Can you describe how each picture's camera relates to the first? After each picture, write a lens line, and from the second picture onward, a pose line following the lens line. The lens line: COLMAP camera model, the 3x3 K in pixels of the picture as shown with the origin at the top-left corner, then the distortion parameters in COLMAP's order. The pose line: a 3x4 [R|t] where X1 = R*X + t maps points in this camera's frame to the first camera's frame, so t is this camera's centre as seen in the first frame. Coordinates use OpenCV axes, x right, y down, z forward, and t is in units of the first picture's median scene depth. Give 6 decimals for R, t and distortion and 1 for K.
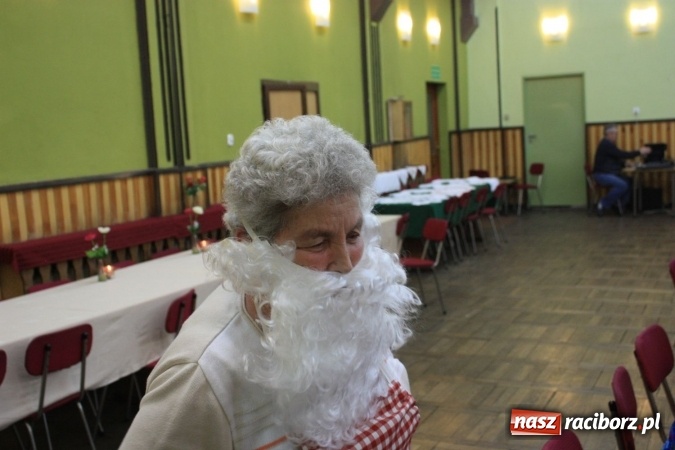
lens RADIAL K [[833.6, 0, 337.5], [0, 833.6, 225.0], [0, 0, 1]] dist [-0.078836, 0.067747]
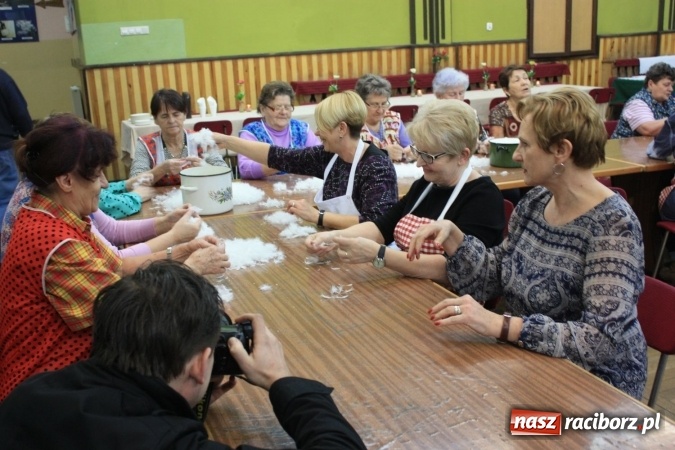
lens RADIAL K [[748.1, 0, 337.5], [0, 748.1, 225.0], [0, 0, 1]] dist [-0.138952, 0.241297]
pose [[0.753374, 0.187265, -0.630364, 0.650884], [-0.071580, 0.976252, 0.204471, -0.008429], [0.653684, -0.108922, 0.748888, -0.226275]]
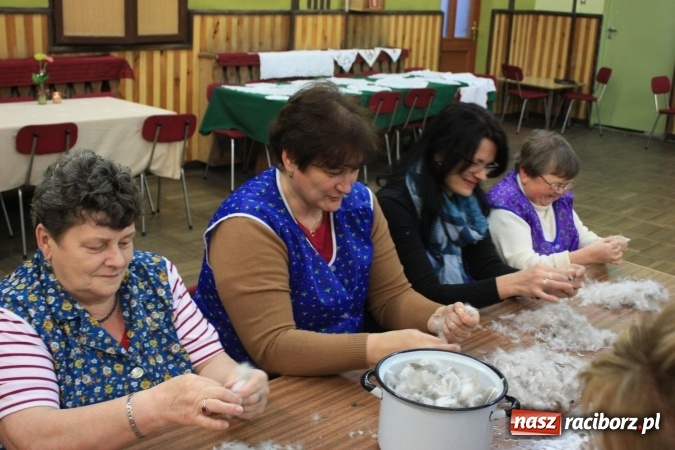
lens RADIAL K [[833.6, 0, 337.5], [0, 833.6, 225.0], [0, 0, 1]] dist [-0.078836, 0.067747]
pose [[0.944320, 0.186661, -0.270955, 0.495343], [-0.140299, 0.973321, 0.181557, -0.078075], [0.297615, -0.133434, 0.945315, 0.439464]]
